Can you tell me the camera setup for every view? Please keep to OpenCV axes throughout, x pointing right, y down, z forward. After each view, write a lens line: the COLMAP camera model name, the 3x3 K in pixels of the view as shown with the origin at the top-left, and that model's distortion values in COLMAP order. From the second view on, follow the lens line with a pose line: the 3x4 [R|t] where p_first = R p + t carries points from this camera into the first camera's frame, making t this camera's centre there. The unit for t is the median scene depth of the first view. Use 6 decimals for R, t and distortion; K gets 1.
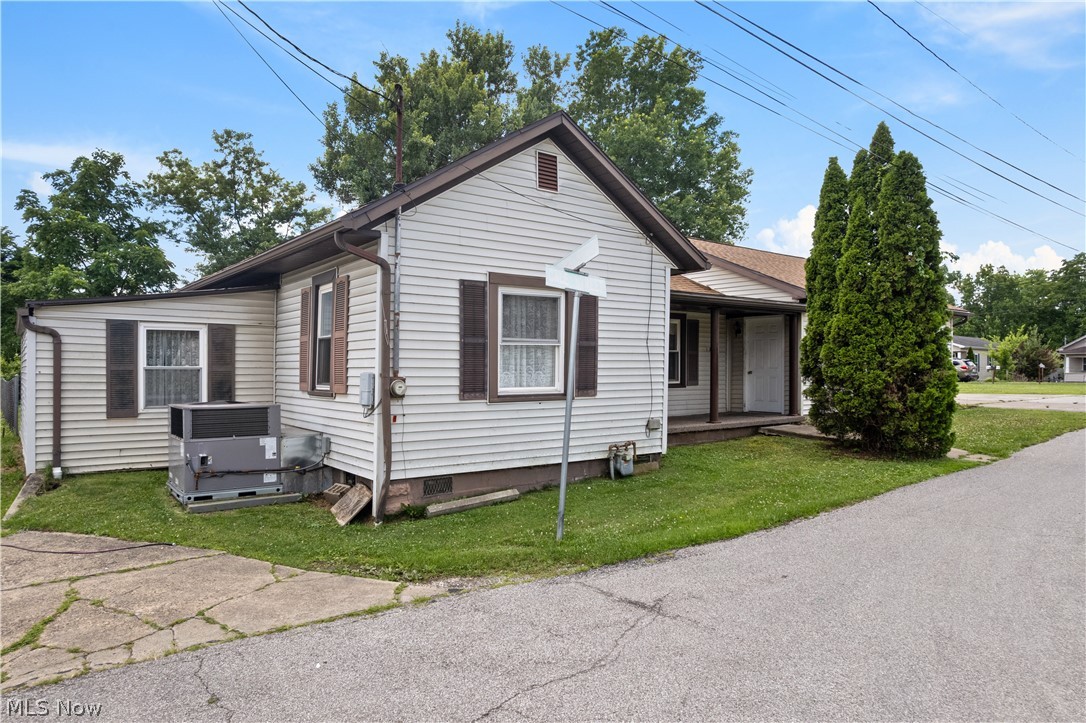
lens RADIAL K [[692.8, 0, 543.0], [0, 692.8, 361.5], [0, 0, 1]] dist [-0.078140, 0.073605]
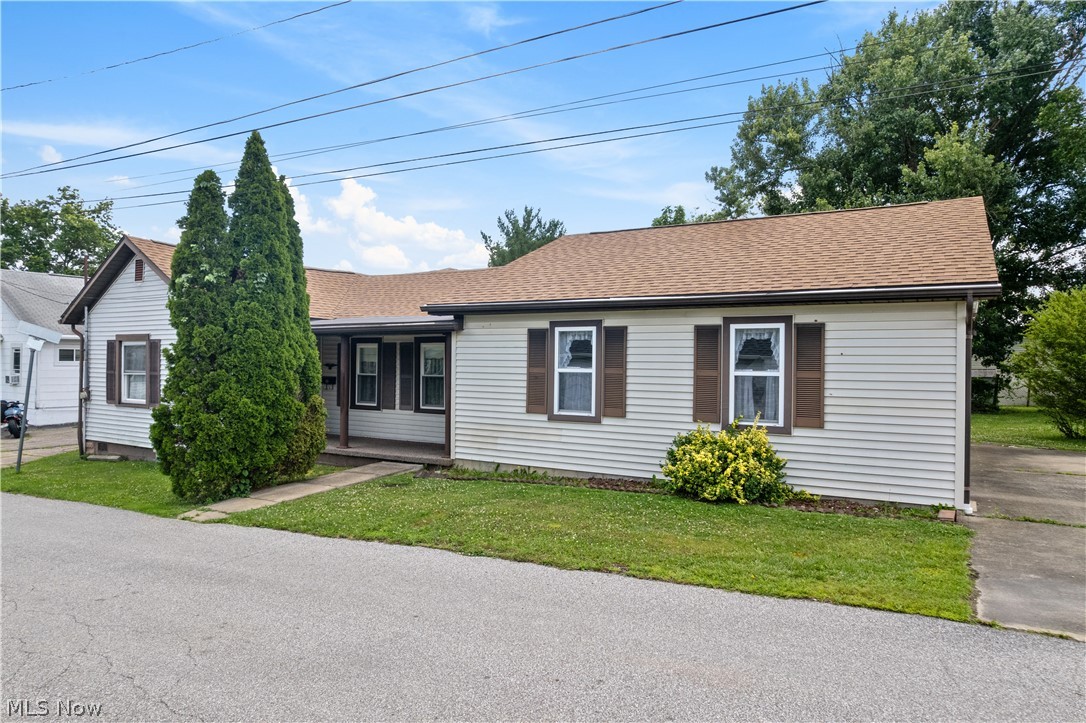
lens RADIAL K [[692.8, 0, 543.0], [0, 692.8, 361.5], [0, 0, 1]] dist [-0.078140, 0.073605]
pose [[0.392626, -0.001042, -0.919698, 1.977131], [-0.000912, 0.999998, -0.001522, -0.055818], [0.919698, 0.001436, 0.392625, 1.305304]]
